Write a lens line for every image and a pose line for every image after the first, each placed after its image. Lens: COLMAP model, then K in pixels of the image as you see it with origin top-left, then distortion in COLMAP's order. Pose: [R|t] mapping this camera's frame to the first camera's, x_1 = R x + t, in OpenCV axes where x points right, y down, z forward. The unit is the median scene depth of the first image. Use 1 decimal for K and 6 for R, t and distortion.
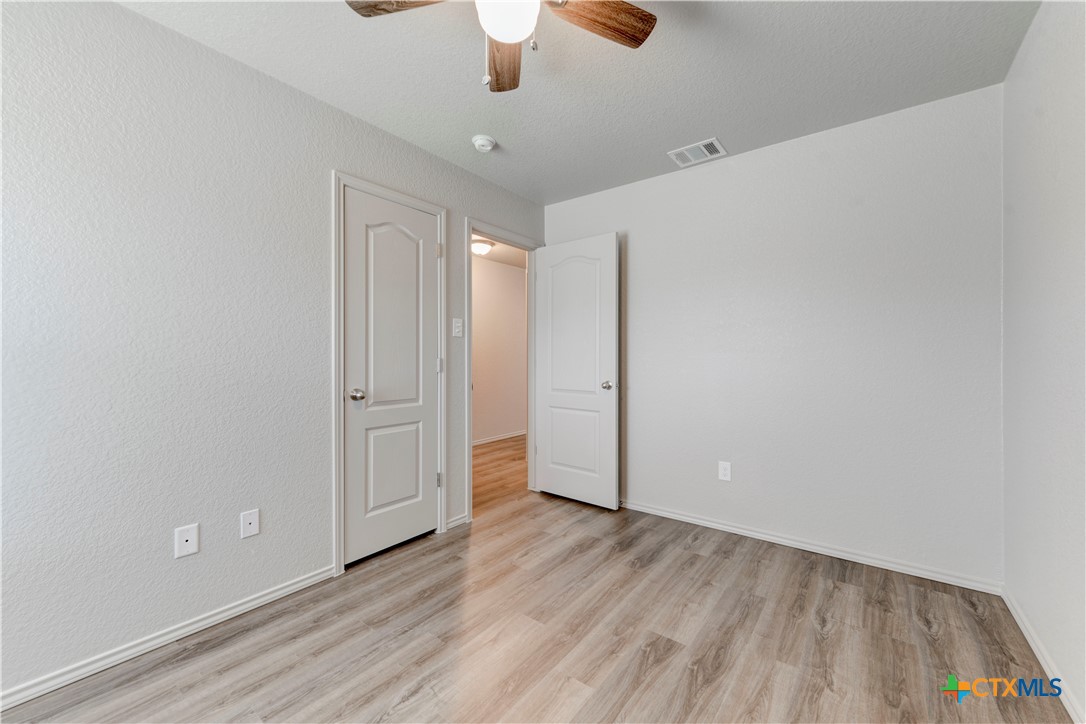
lens RADIAL K [[426.0, 0, 561.6], [0, 426.0, 367.4], [0, 0, 1]] dist [0.006703, -0.001112]
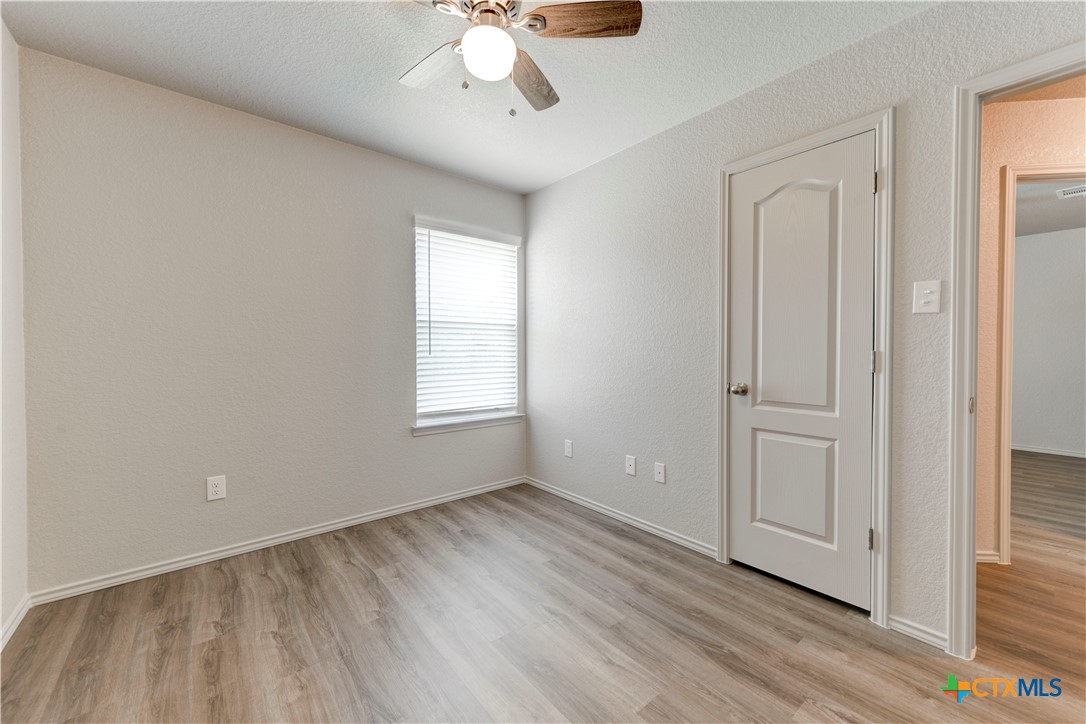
lens RADIAL K [[426.0, 0, 533.9], [0, 426.0, 366.6], [0, 0, 1]] dist [0.006703, -0.001112]
pose [[-0.267317, 0.036439, -0.962919, 0.582454], [-0.020143, 0.998855, 0.043391, -0.019064], [0.963398, 0.030995, -0.266277, 0.843983]]
